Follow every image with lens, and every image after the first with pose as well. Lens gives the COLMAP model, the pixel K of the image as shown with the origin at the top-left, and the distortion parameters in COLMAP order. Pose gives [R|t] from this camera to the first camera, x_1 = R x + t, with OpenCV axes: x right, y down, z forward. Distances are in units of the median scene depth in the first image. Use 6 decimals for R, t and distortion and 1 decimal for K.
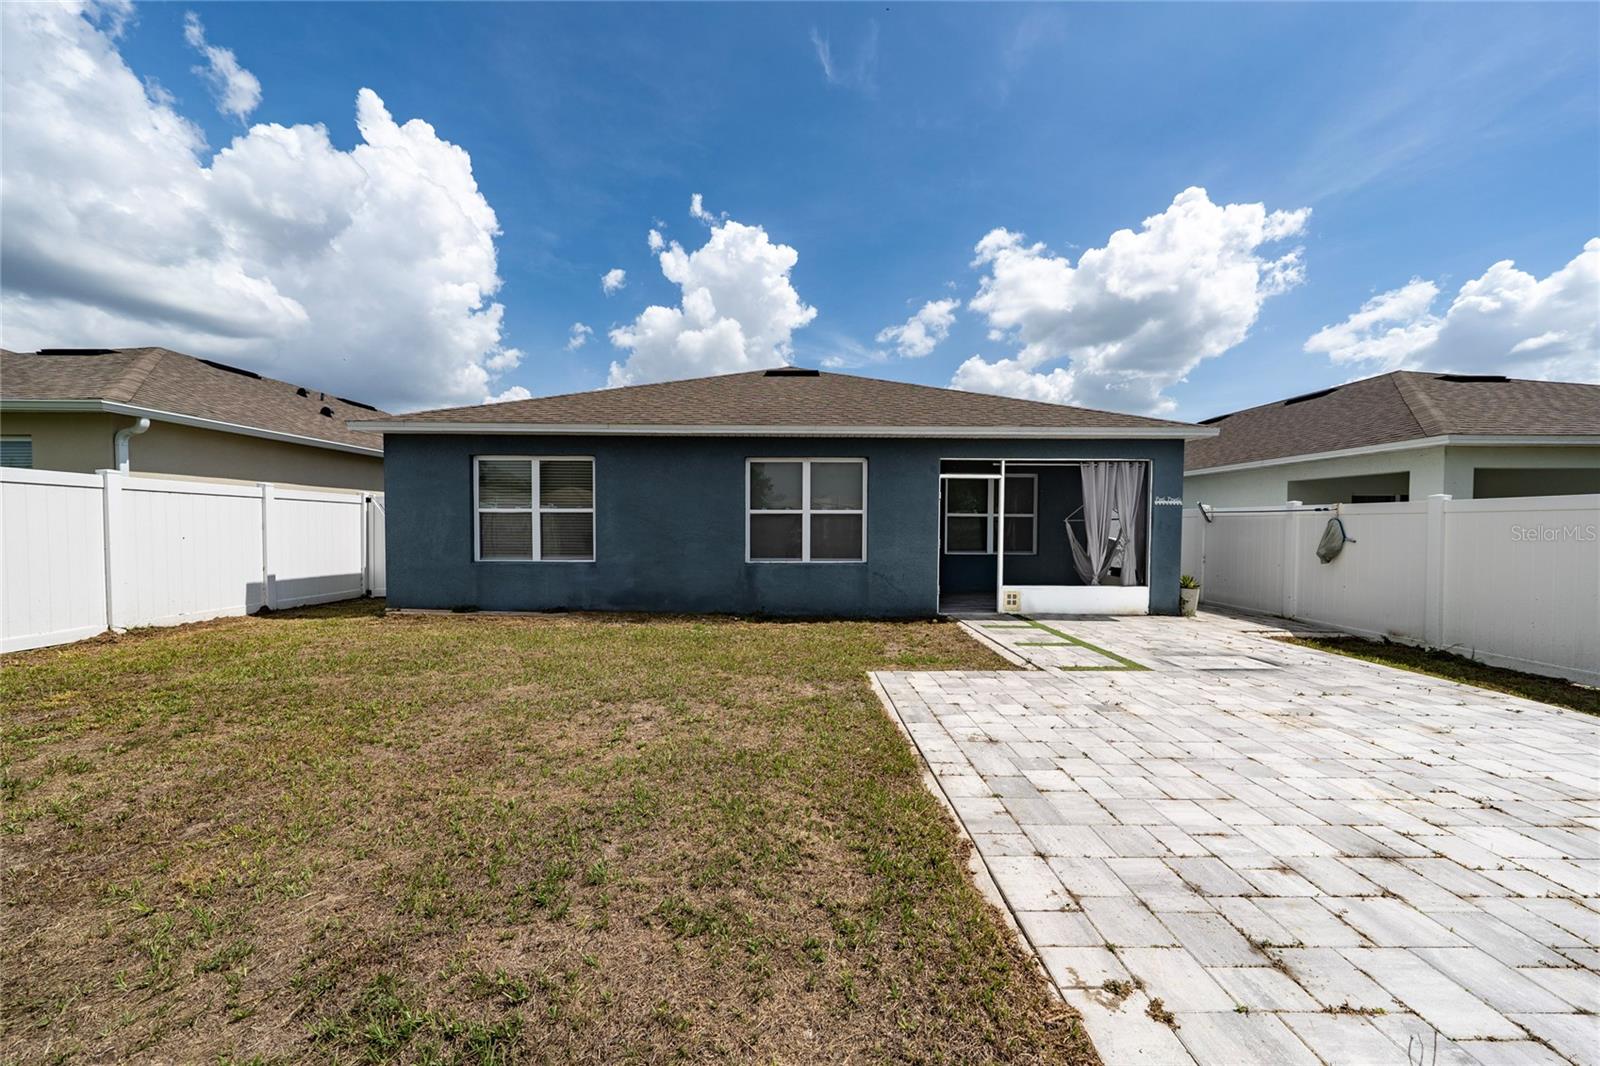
lens RADIAL K [[551.1, 0, 781.4], [0, 551.1, 635.3], [0, 0, 1]] dist [-0.002793, 0.000967]
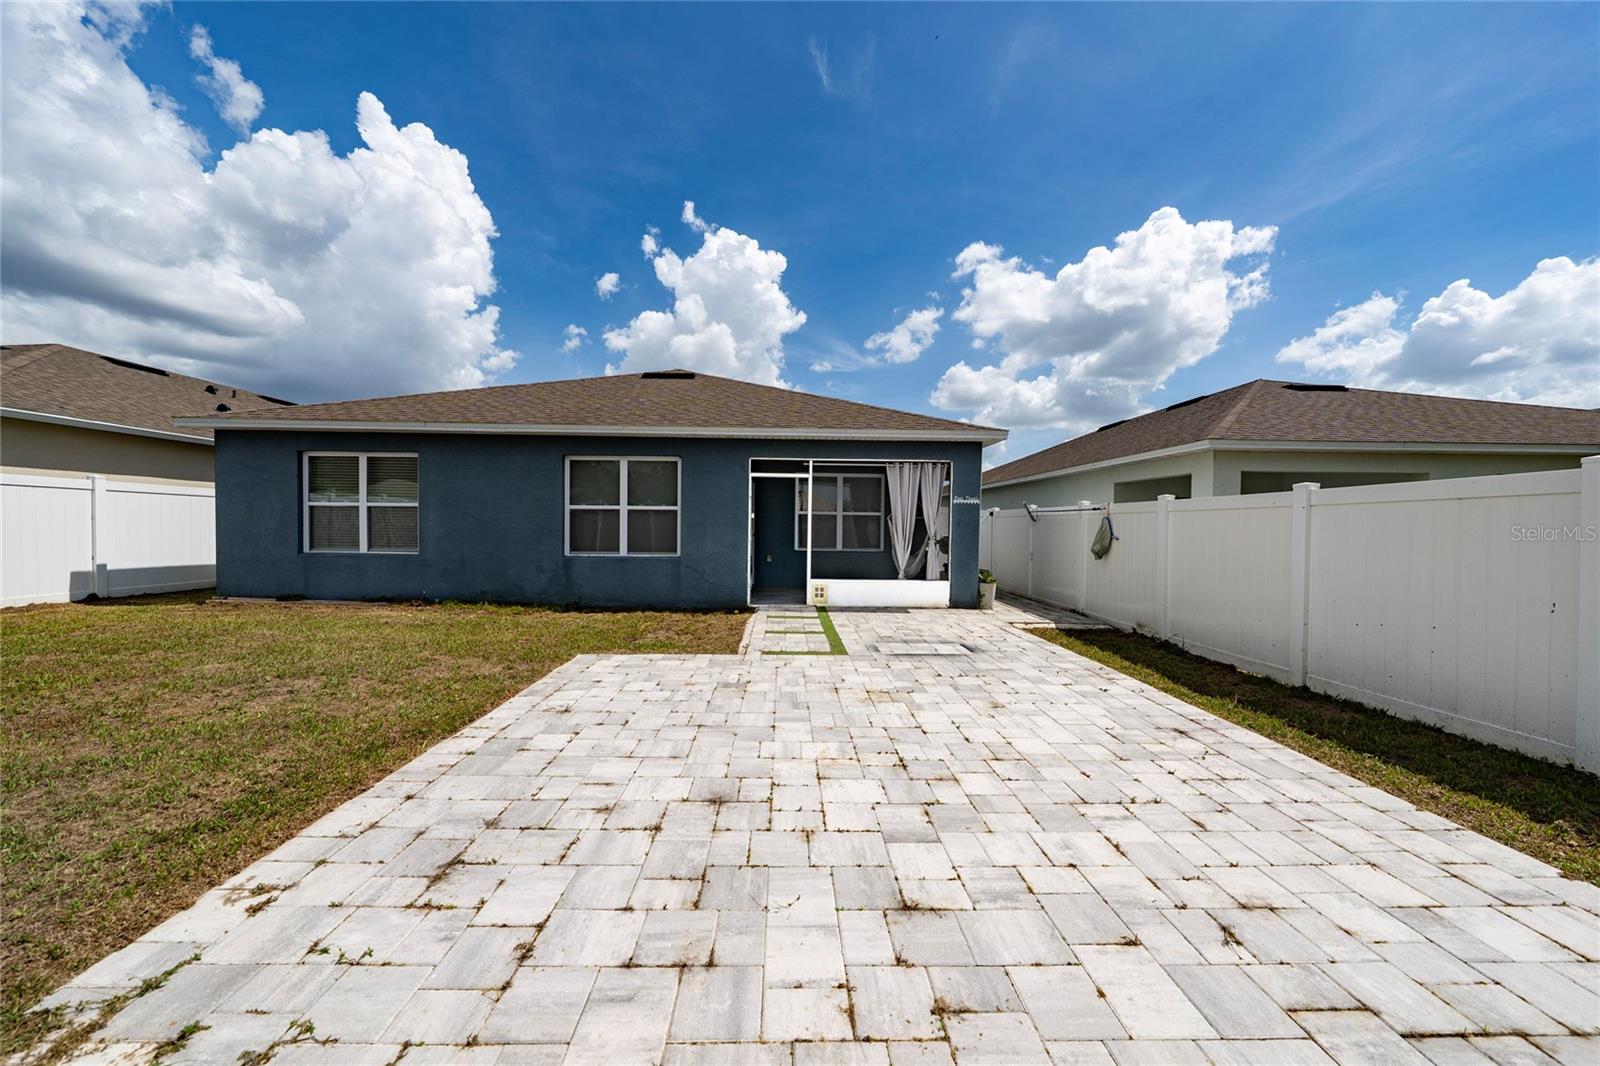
lens RADIAL K [[551.1, 0, 776.0], [0, 551.1, 618.4], [0, 0, 1]] dist [-0.002793, 0.000967]
pose [[0.999926, 0.006969, 0.009991, 0.325140], [-0.006653, 0.999486, -0.031354, 0.016933], [-0.010204, 0.031285, 0.999458, -0.039267]]
